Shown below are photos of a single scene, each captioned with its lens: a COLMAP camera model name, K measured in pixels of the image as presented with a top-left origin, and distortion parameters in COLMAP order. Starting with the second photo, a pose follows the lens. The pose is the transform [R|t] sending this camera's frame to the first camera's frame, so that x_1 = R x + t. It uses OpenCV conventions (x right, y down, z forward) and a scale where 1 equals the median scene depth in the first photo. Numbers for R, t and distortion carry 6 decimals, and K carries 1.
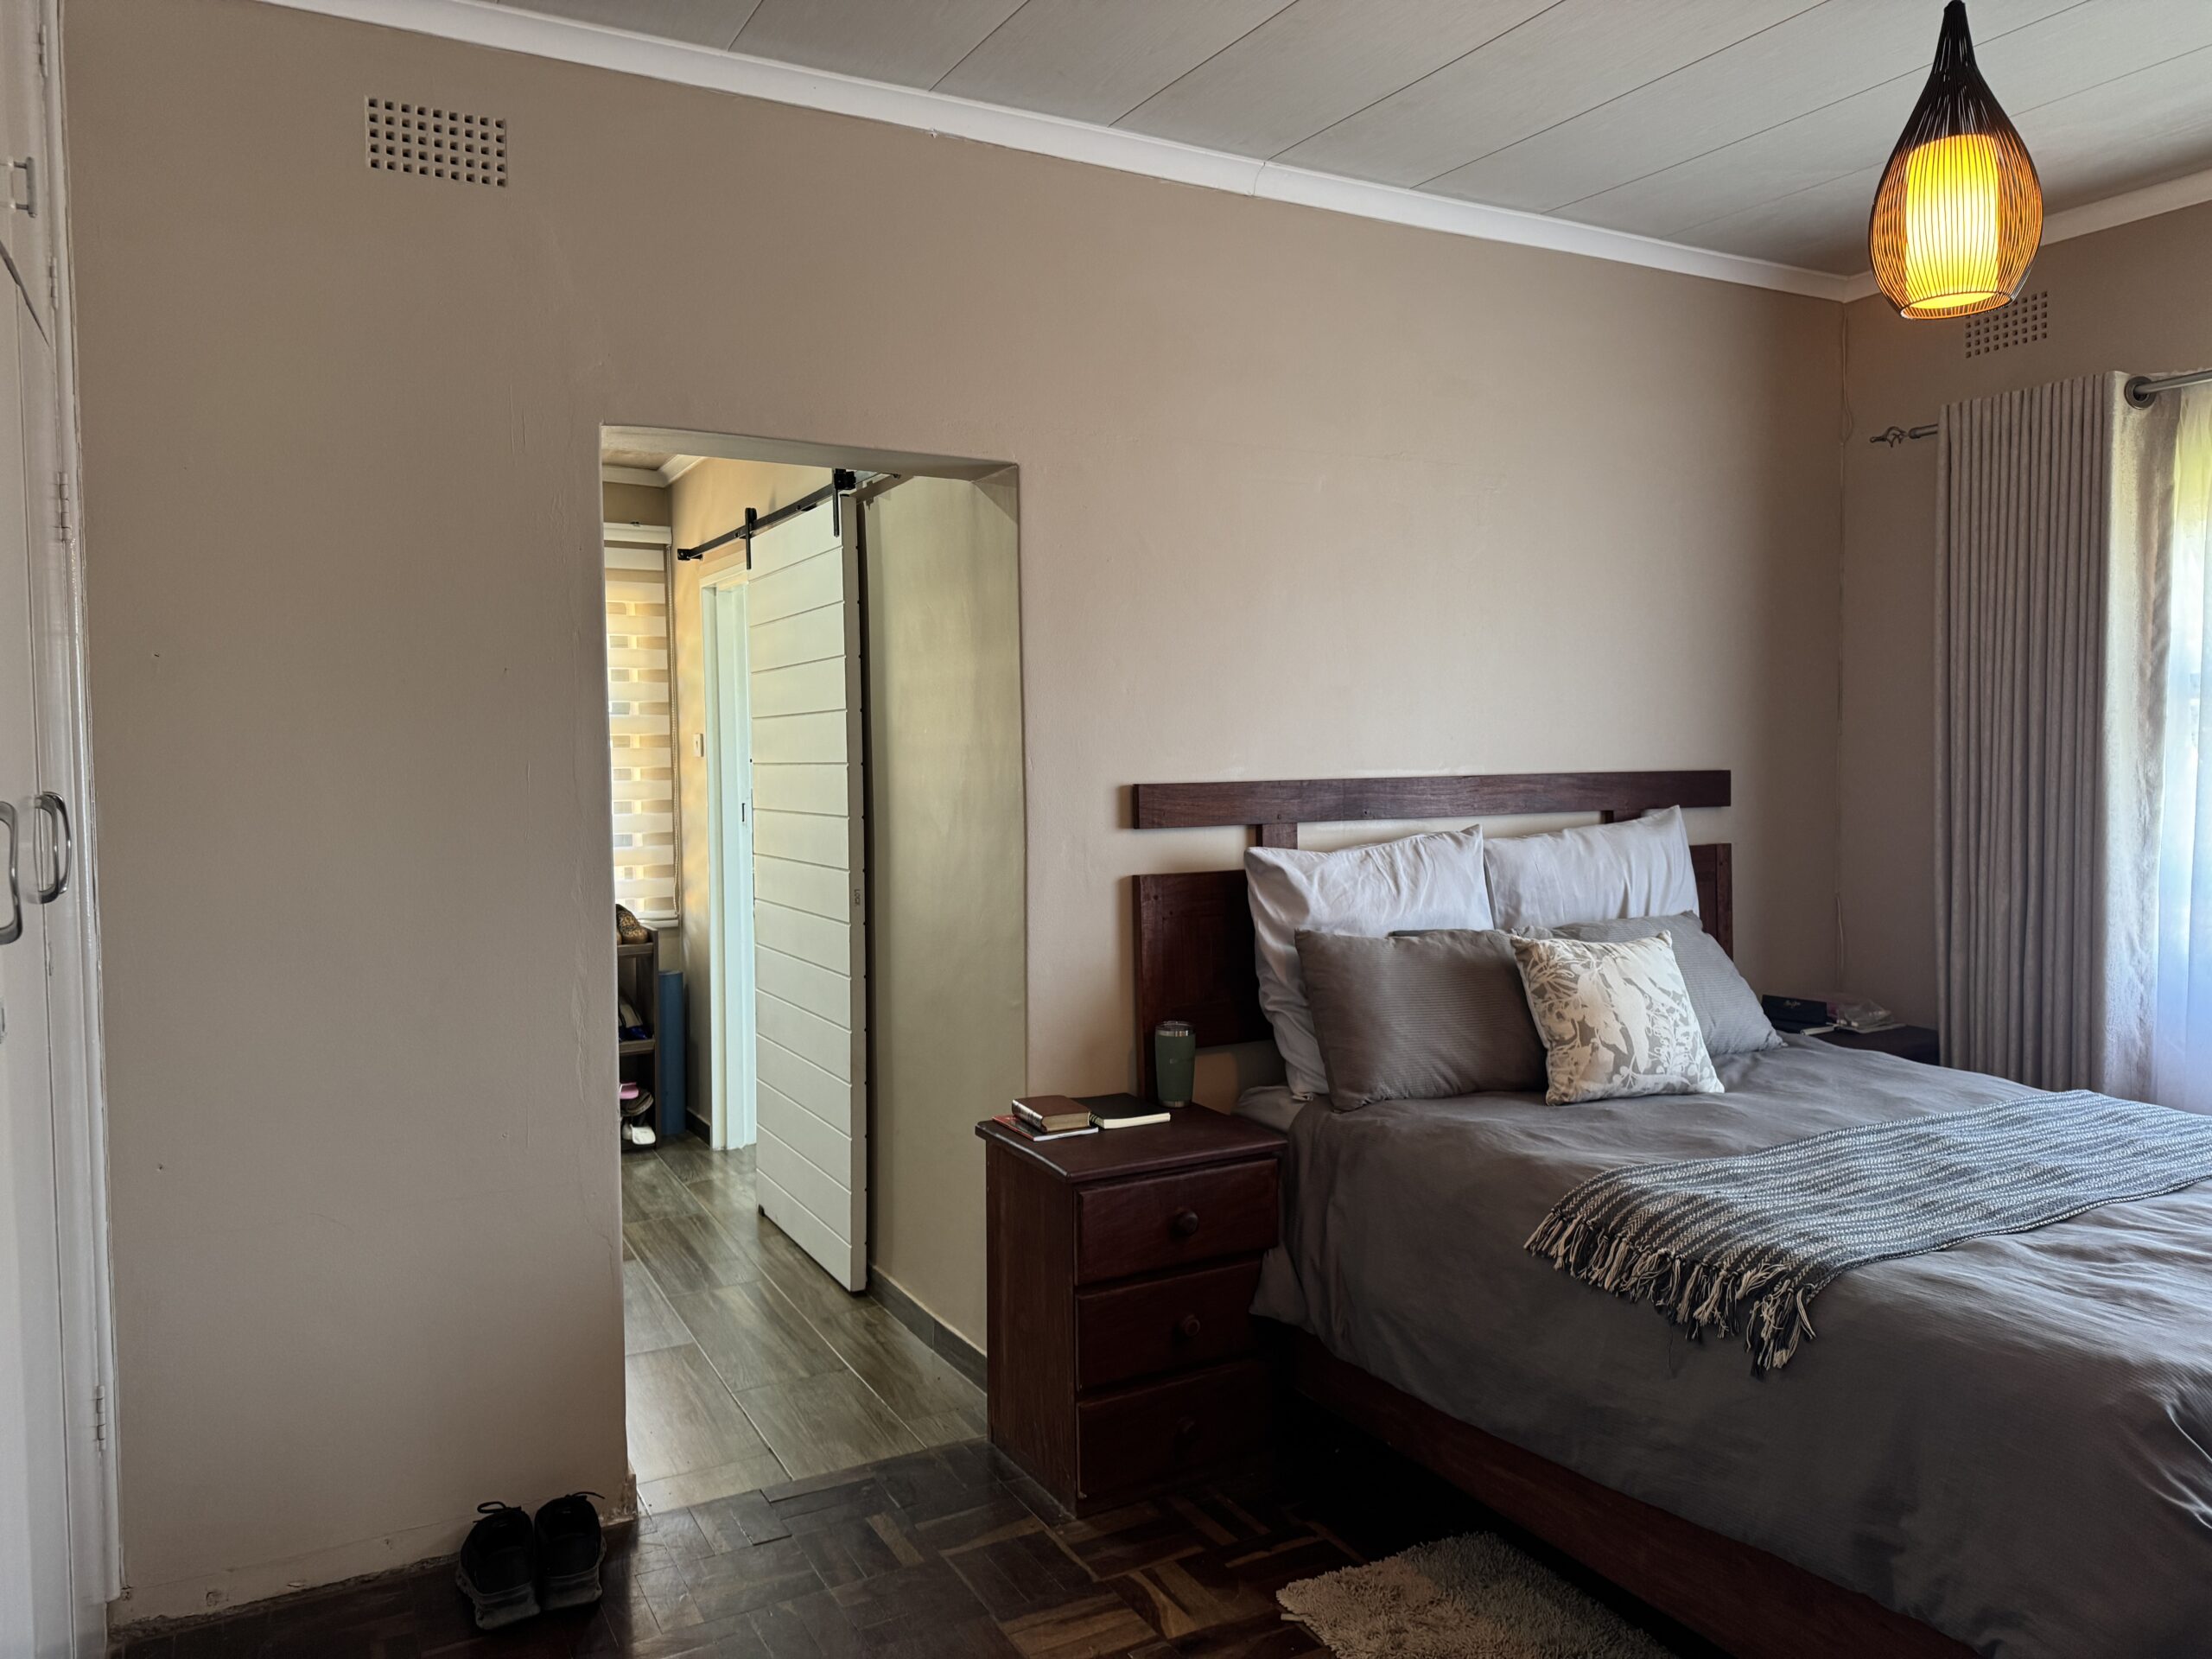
lens RADIAL K [[1558.6, 0, 1107.4], [0, 1558.6, 831.2], [0, 0, 1]] dist [0.028465, -0.030923]
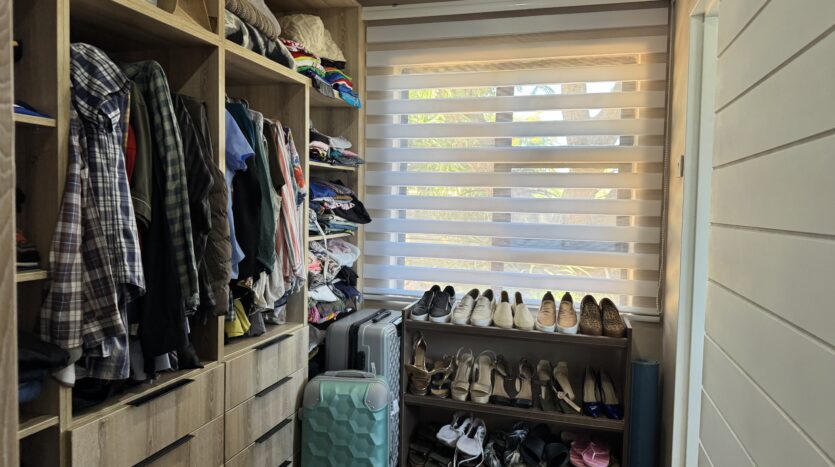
lens RADIAL K [[593.6, 0, 417.8], [0, 593.6, 234.8], [0, 0, 1]] dist [0.044056, 0.000448]
pose [[0.722099, 0.047724, -0.690142, -0.098713], [-0.050168, 0.998603, 0.016563, -0.004098], [0.689968, 0.022663, 0.723485, 0.551899]]
